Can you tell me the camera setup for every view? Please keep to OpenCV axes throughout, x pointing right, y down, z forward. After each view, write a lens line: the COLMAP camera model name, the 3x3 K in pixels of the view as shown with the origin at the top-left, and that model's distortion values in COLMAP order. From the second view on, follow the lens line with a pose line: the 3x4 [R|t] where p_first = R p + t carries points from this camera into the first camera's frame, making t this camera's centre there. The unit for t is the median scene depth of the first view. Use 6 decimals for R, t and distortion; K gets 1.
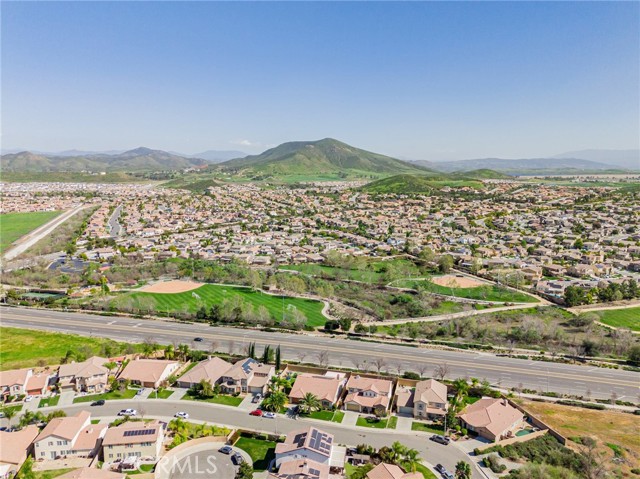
lens RADIAL K [[469.1, 0, 318.7], [0, 469.1, 242.9], [0, 0, 1]] dist [0.074646, -0.068684]
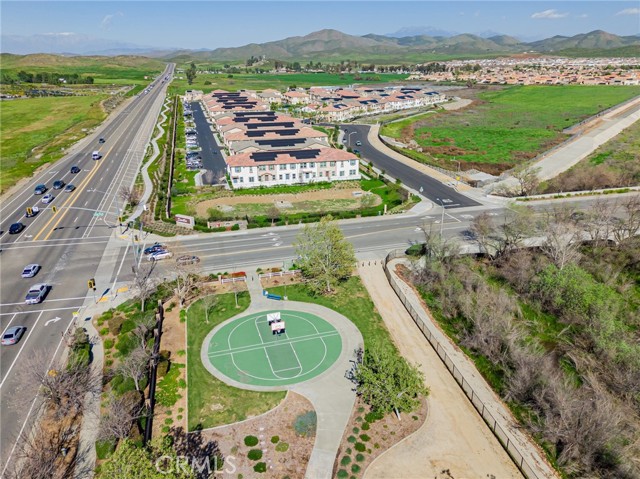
lens RADIAL K [[469.1, 0, 318.7], [0, 469.1, 242.9], [0, 0, 1]] dist [0.074646, -0.068684]
pose [[0.515344, 0.305218, -0.800789, -0.151457], [-0.126551, 0.951286, 0.281139, 0.001439], [0.847588, -0.043543, 0.528865, 0.231508]]
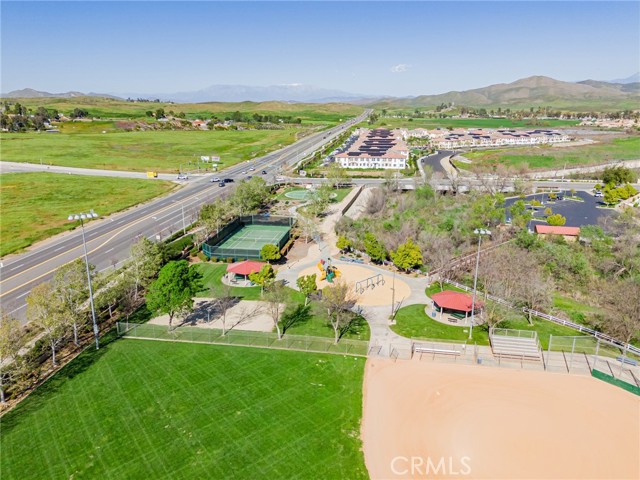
lens RADIAL K [[469.1, 0, 318.7], [0, 469.1, 243.4], [0, 0, 1]] dist [0.074646, -0.068684]
pose [[0.137425, 0.275608, -0.951396, -0.047096], [-0.159136, 0.954175, 0.253427, 0.002197], [0.977645, 0.116574, 0.174987, 0.232103]]
